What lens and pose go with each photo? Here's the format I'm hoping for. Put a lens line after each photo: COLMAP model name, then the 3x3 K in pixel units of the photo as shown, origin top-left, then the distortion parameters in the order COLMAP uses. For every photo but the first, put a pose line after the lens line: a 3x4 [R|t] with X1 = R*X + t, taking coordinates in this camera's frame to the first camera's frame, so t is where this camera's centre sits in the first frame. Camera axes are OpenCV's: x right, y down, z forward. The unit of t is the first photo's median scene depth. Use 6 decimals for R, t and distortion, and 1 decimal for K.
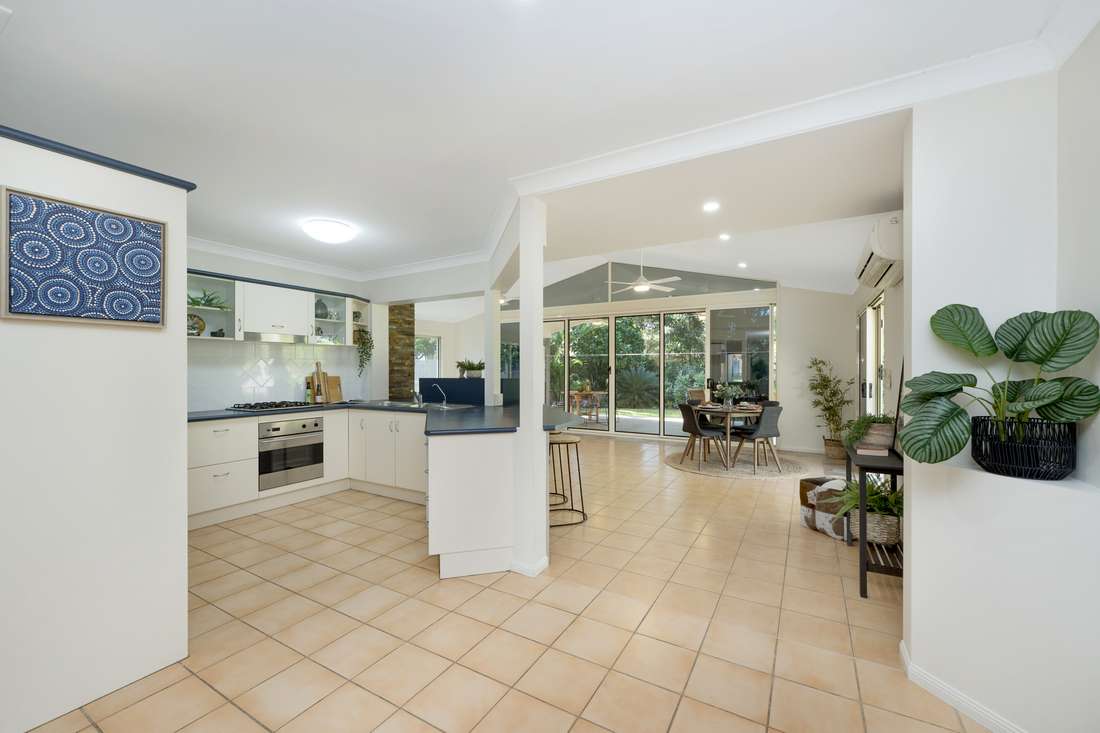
lens RADIAL K [[439.5, 0, 550.1], [0, 439.5, 371.6], [0, 0, 1]] dist [0.001955, 0.000134]
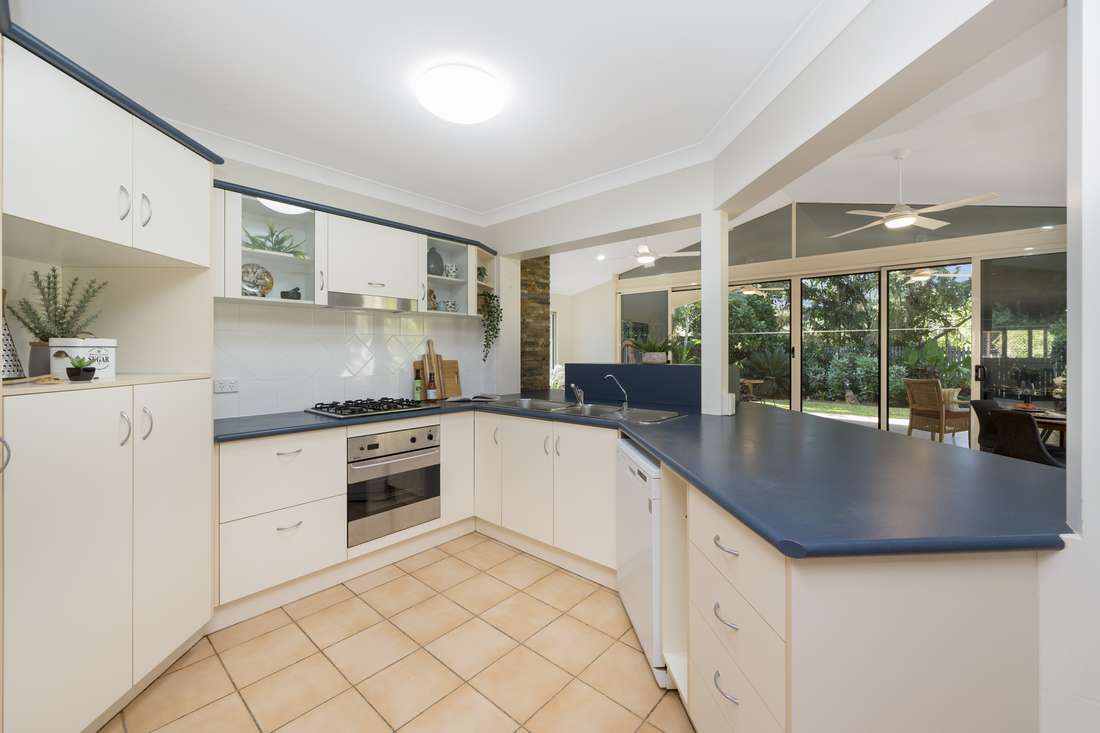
lens RADIAL K [[439.5, 0, 542.6], [0, 439.5, 351.8], [0, 0, 1]] dist [0.001955, 0.000134]
pose [[0.980235, 0.000849, -0.197833, -0.220075], [-0.001654, 0.999991, -0.003903, -0.000890], [0.197828, 0.004154, 0.980228, 0.363025]]
